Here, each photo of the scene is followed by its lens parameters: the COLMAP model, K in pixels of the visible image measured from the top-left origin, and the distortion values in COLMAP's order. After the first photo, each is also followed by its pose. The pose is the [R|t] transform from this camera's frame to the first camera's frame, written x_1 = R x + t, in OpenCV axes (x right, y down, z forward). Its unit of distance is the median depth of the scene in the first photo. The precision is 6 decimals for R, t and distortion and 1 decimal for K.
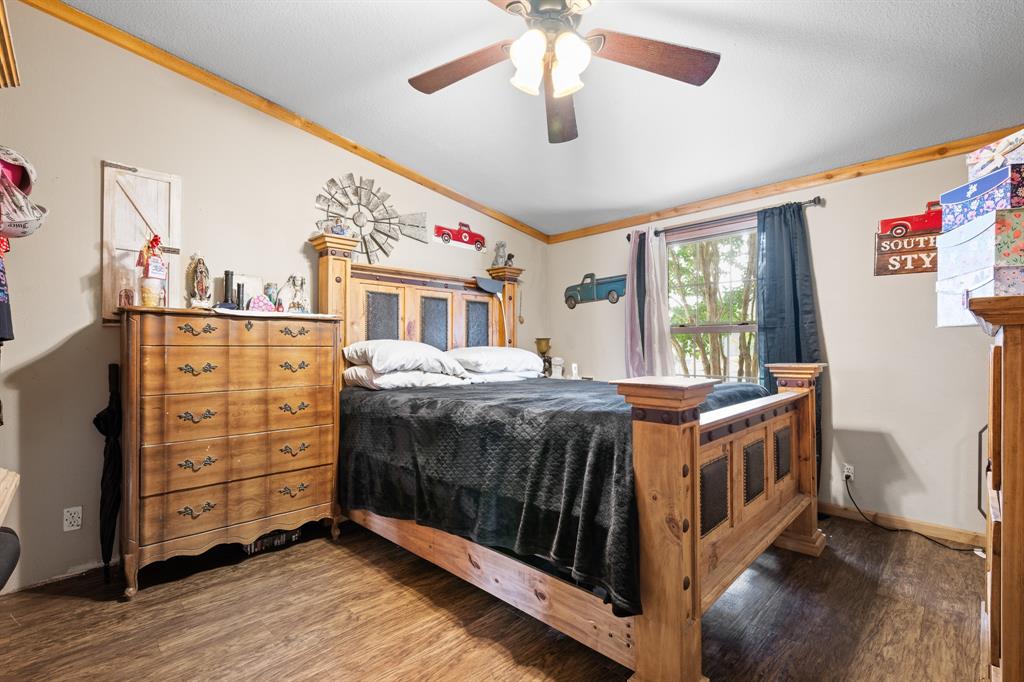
lens RADIAL K [[457.5, 0, 512.2], [0, 457.5, 345.2], [0, 0, 1]] dist [-0.002778, 0.000642]
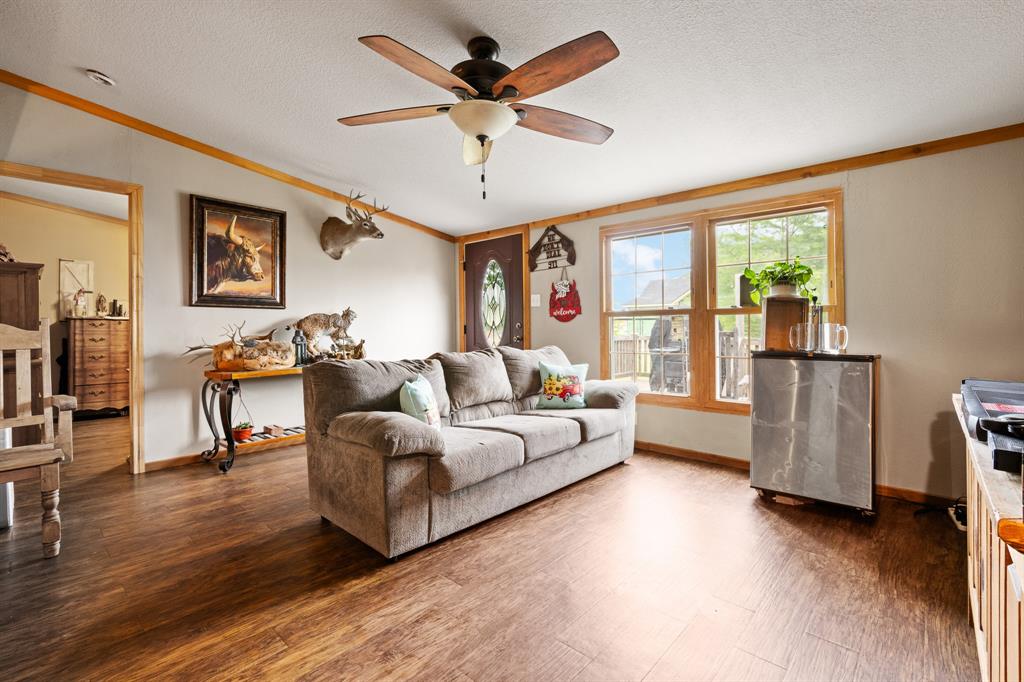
lens RADIAL K [[457.5, 0, 509.5], [0, 457.5, 325.3], [0, 0, 1]] dist [-0.002778, 0.000642]
pose [[0.998987, -0.007043, 0.044454, 1.571096], [0.007385, 0.999944, -0.007529, 0.005897], [-0.044398, 0.007850, 0.998983, -1.739055]]
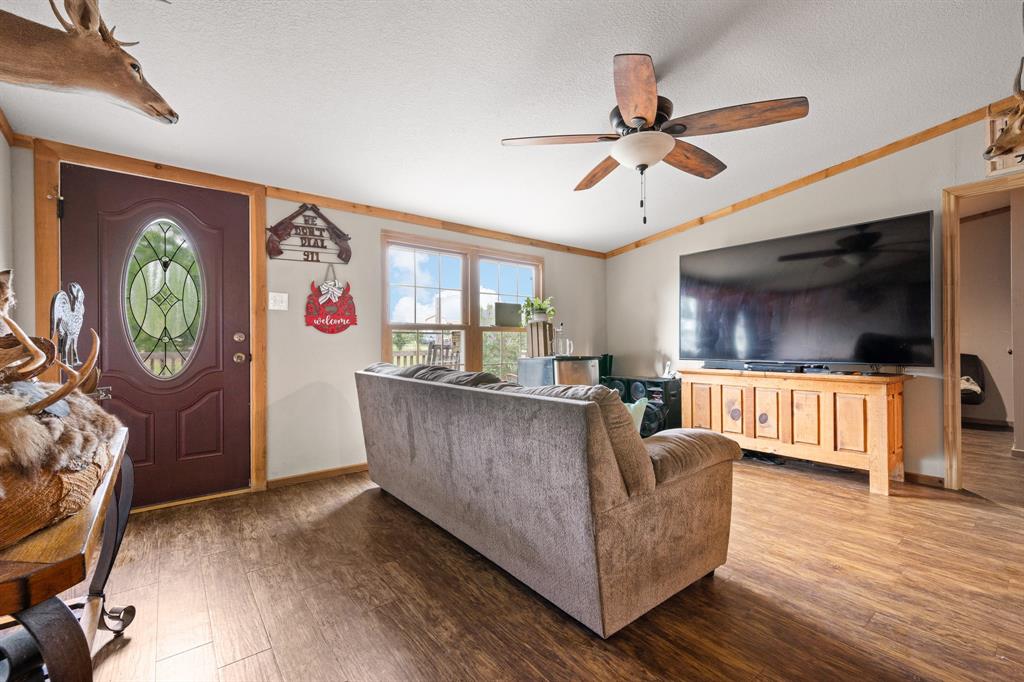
lens RADIAL K [[436.9, 0, 509.8], [0, 436.9, 338.2], [0, 0, 1]] dist [0.002211, 0.000463]
pose [[0.108021, 0.003469, 0.994143, -3.350546], [0.002790, 0.999989, -0.003793, -0.011250], [-0.994145, 0.003183, 0.108010, 3.690089]]
